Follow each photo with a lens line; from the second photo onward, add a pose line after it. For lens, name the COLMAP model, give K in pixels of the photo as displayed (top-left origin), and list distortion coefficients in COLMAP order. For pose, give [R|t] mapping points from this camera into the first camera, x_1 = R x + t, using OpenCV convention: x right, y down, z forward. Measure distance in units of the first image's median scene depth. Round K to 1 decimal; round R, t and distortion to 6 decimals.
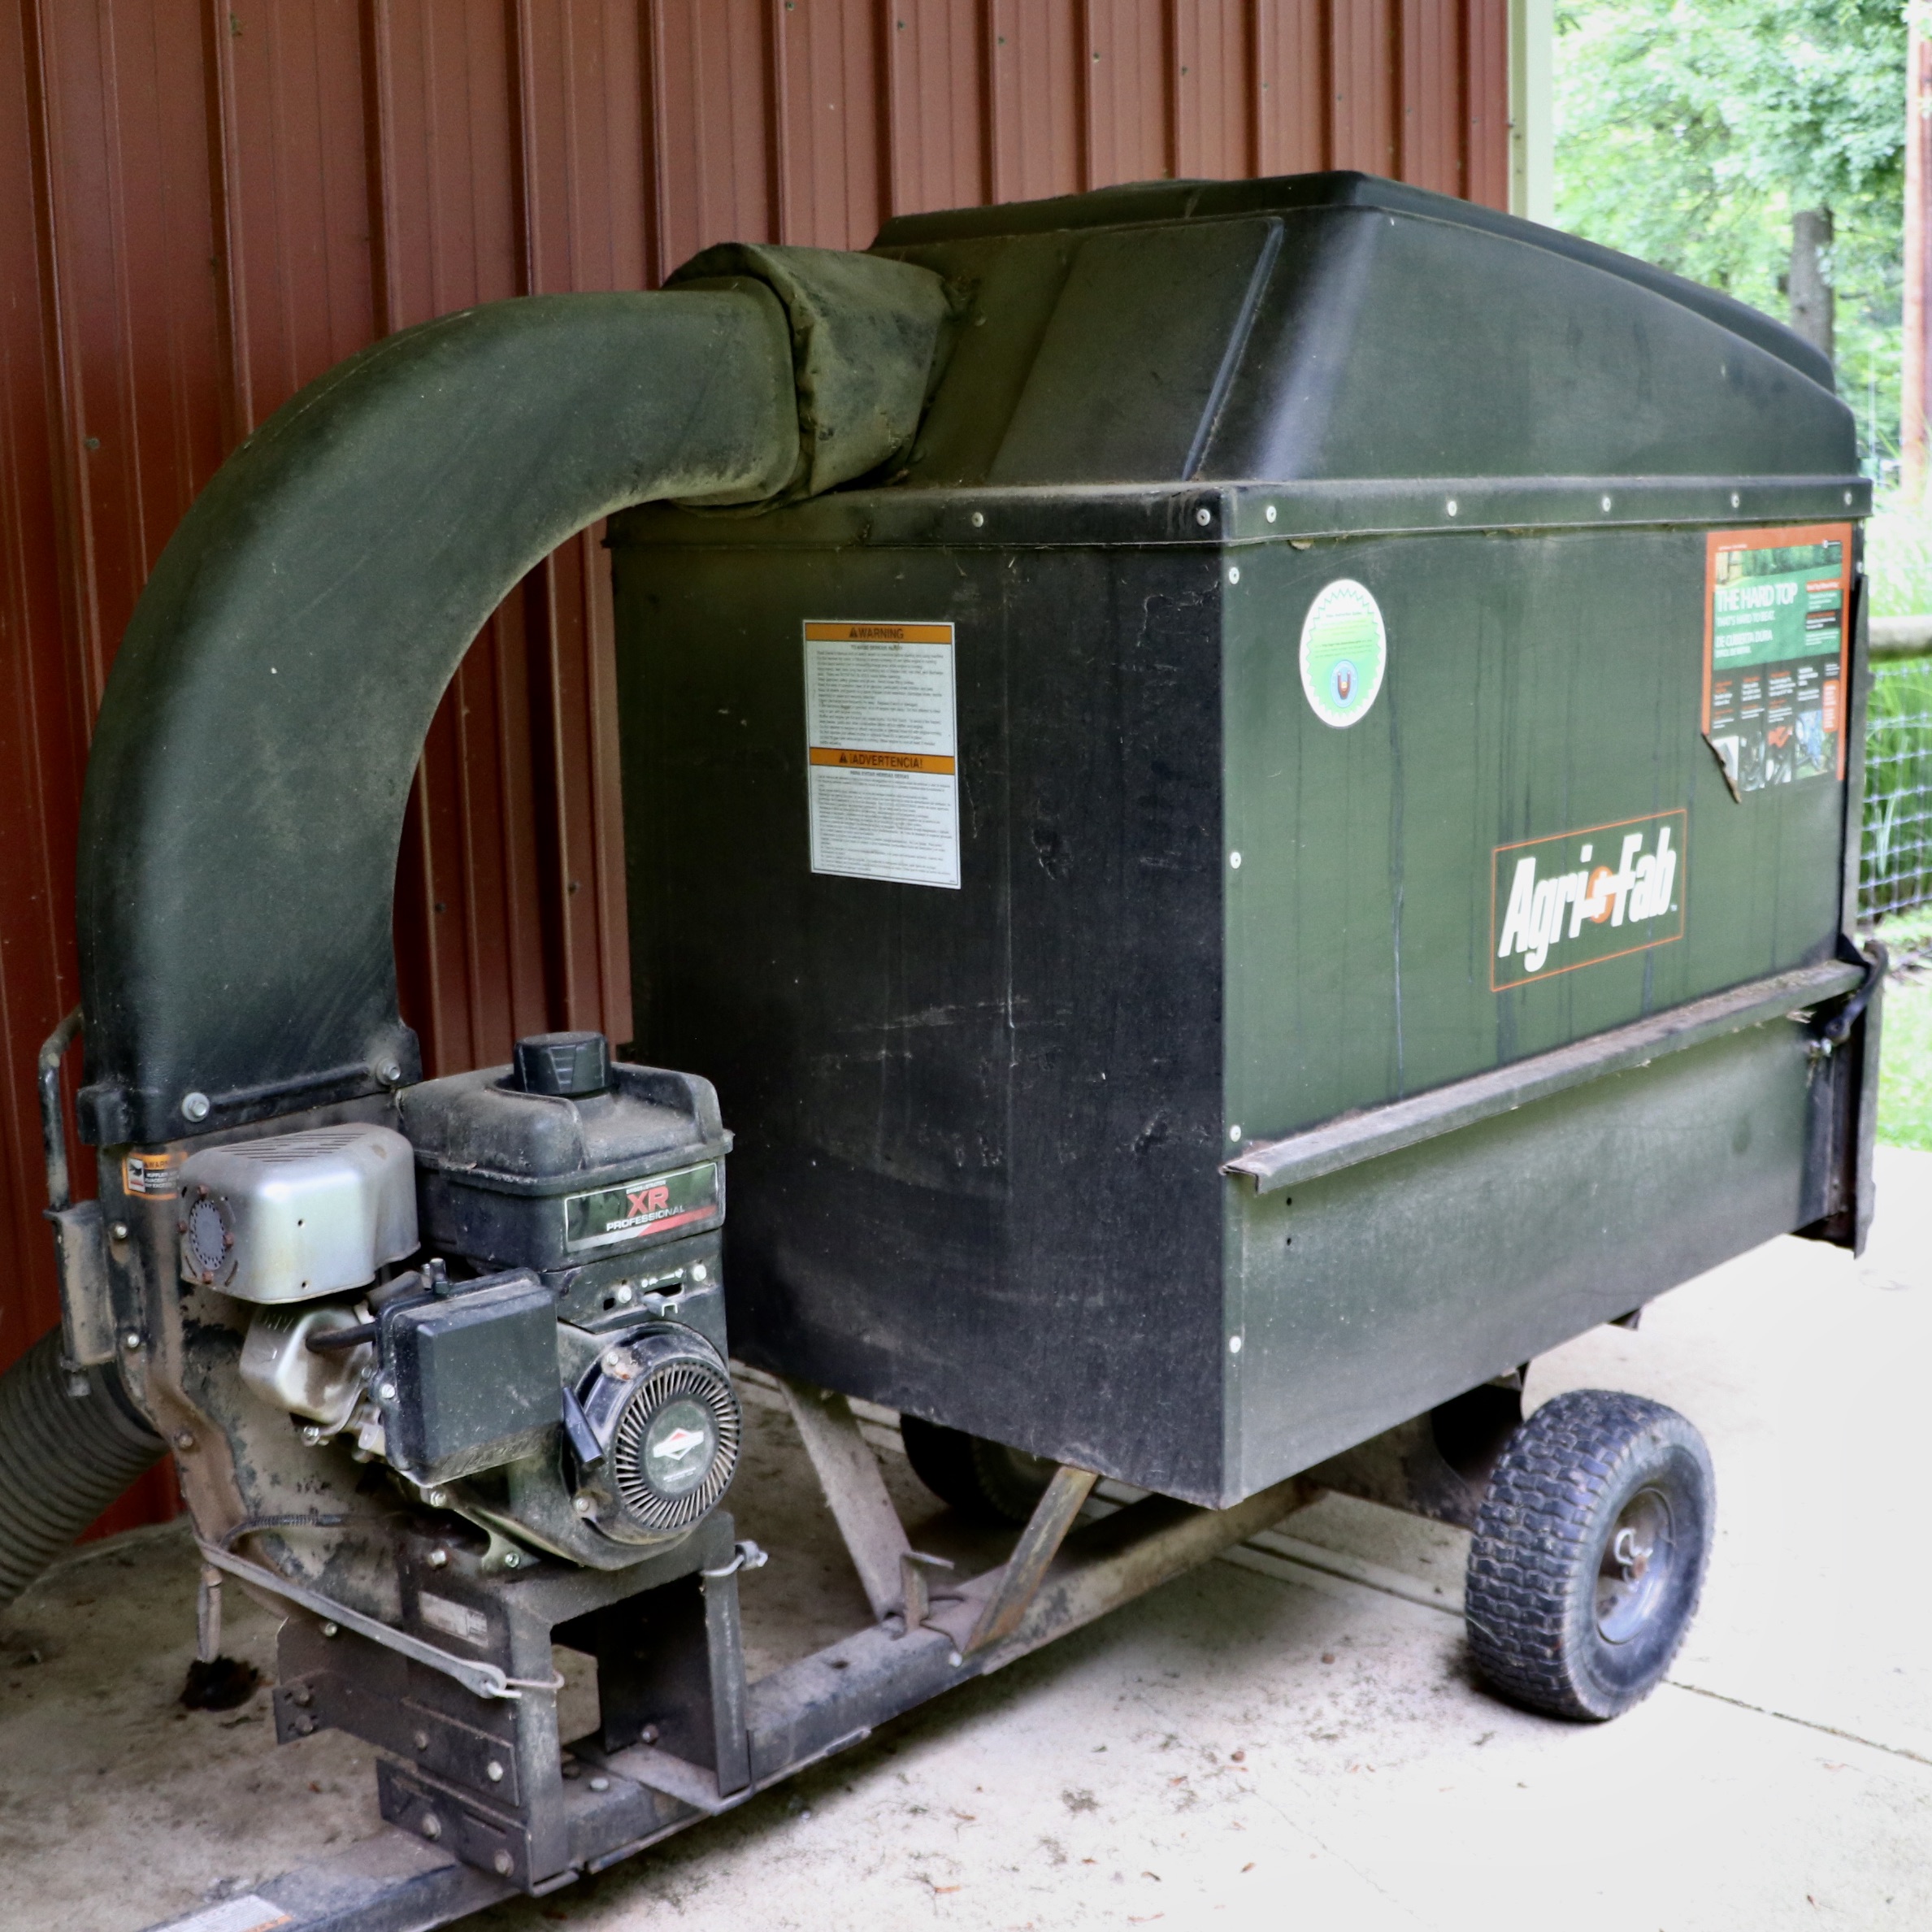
lens RADIAL K [[2790.3, 0, 968.0], [0, 2790.3, 979.4], [0, 0, 1]] dist [-0.218272, 0.000000]
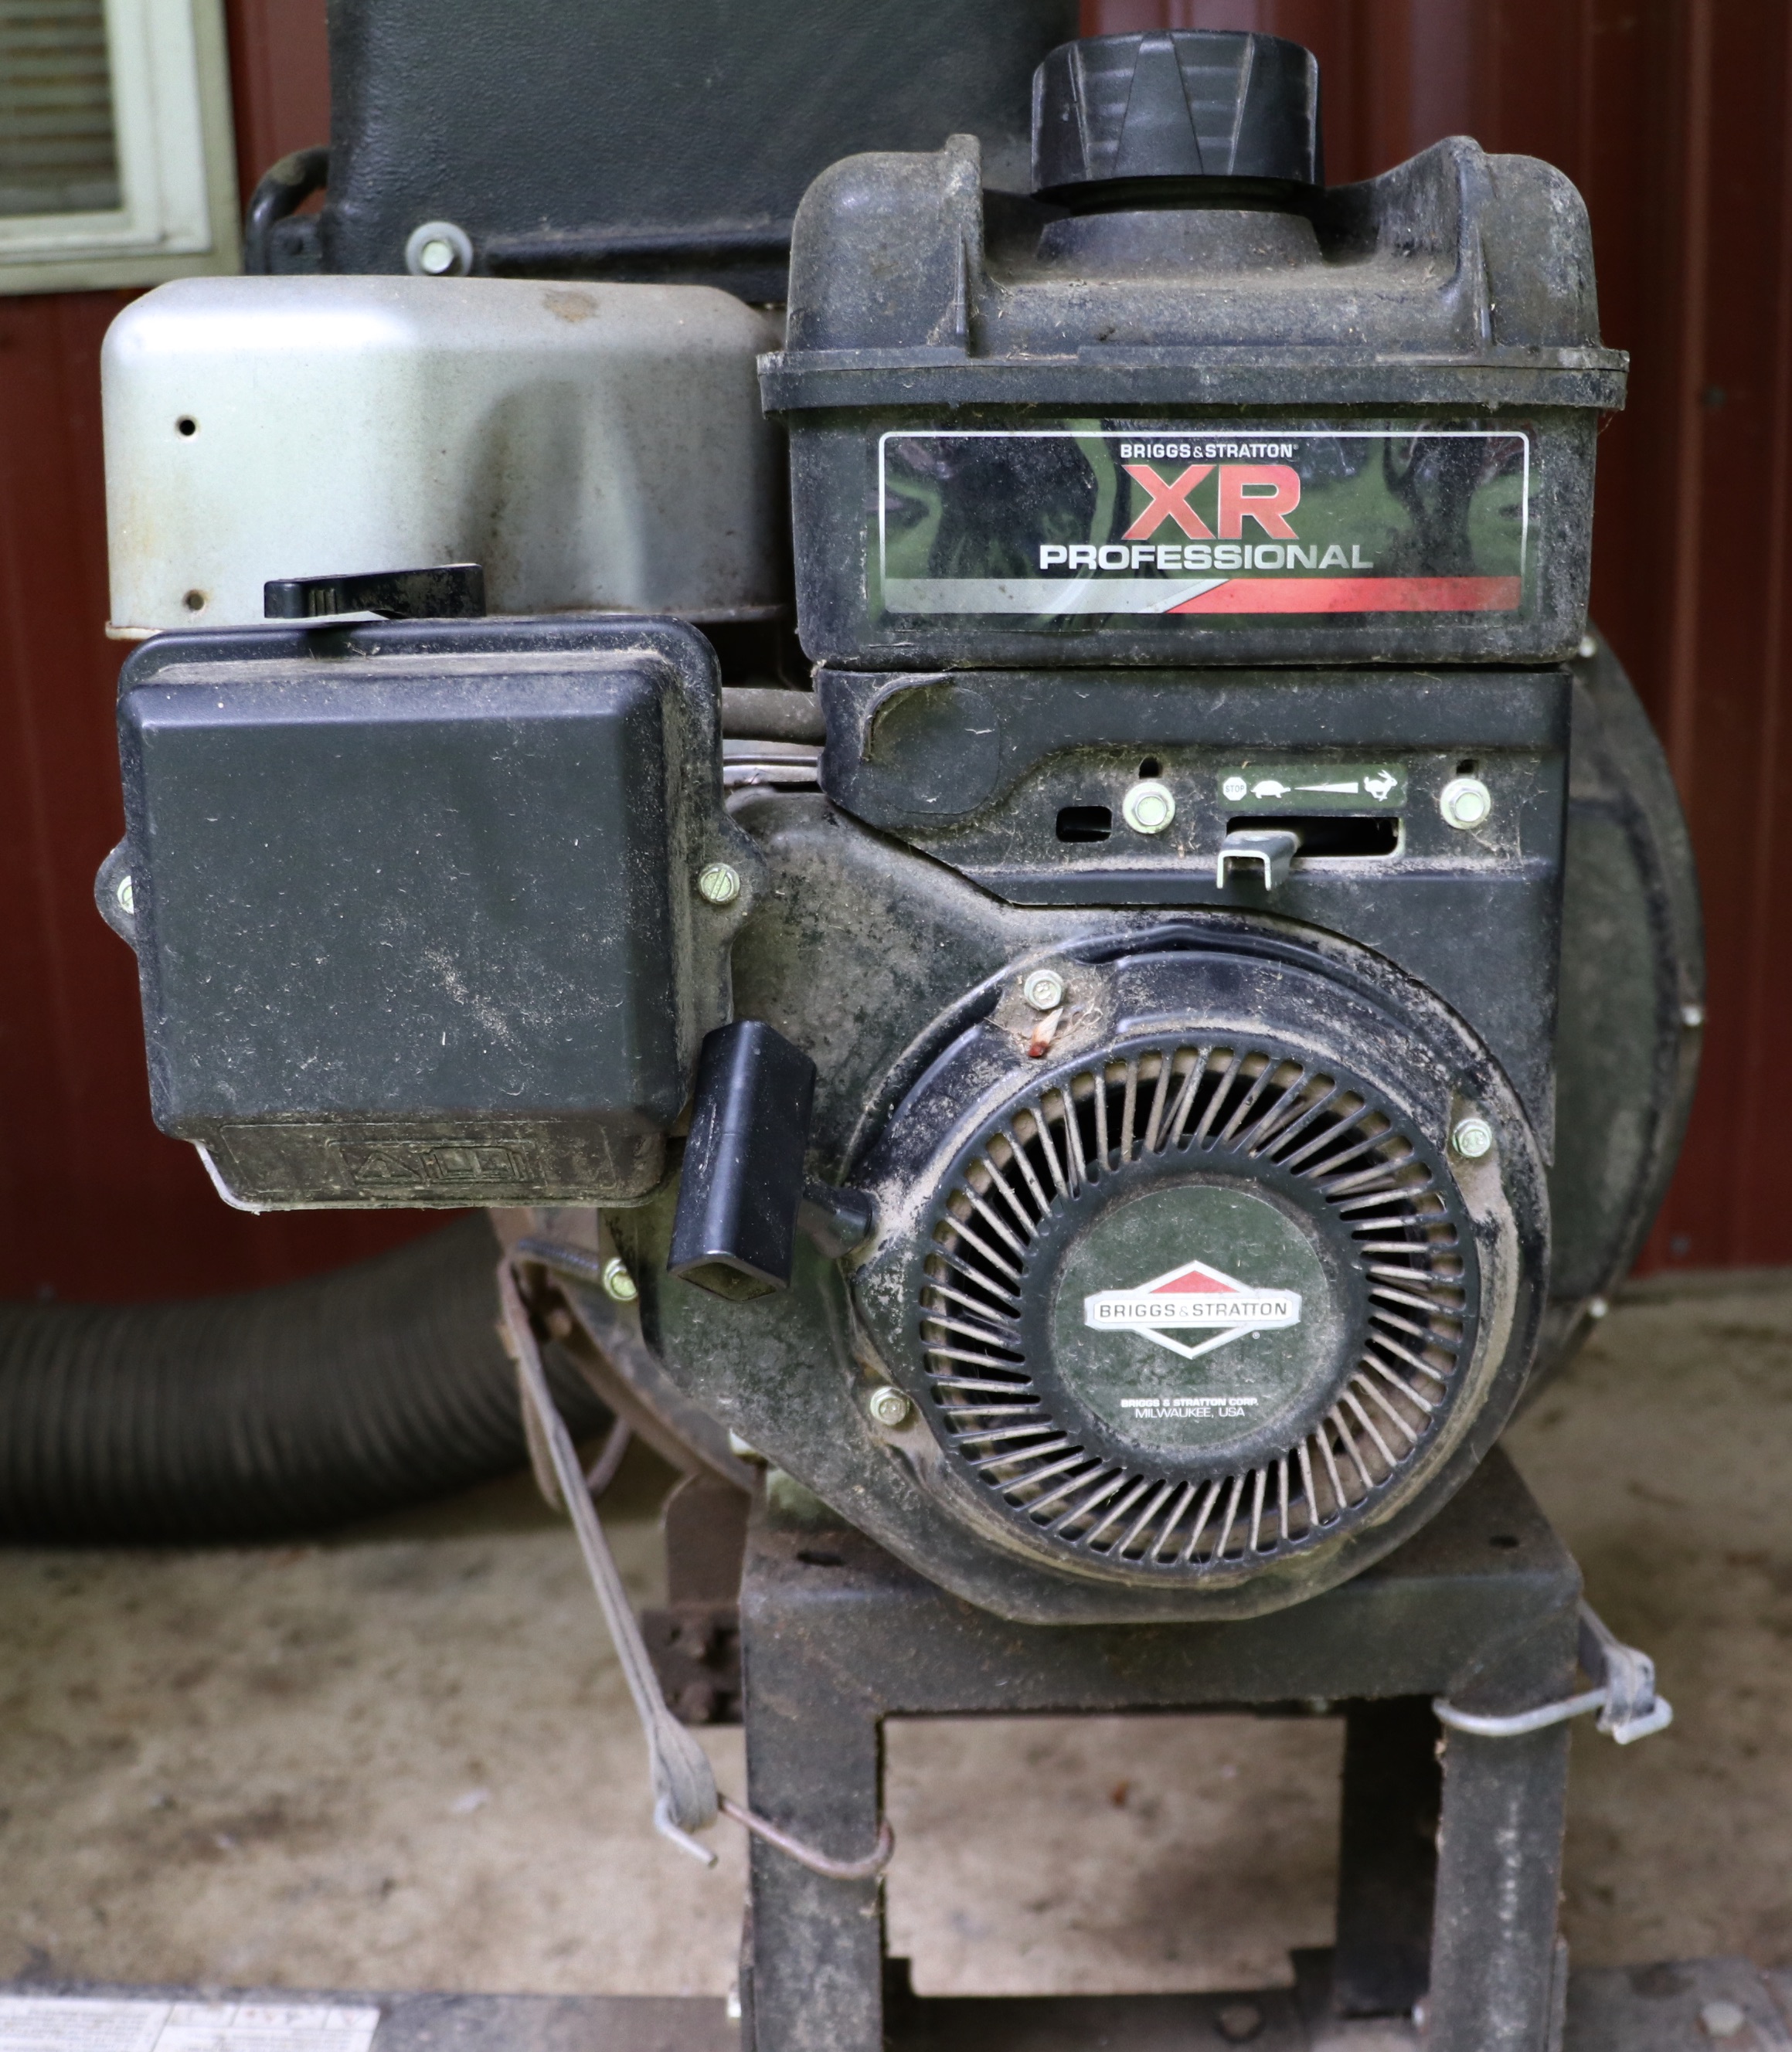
lens RADIAL K [[2469.9, 0, 895.7], [0, 2469.9, 1028.0], [0, 0, 1]] dist [-0.123790, 0.000000]
pose [[0.682507, 0.191168, -0.705435, 0.060599], [-0.123626, 0.981475, 0.146366, 0.101057], [0.720348, -0.012685, 0.693497, 0.786772]]
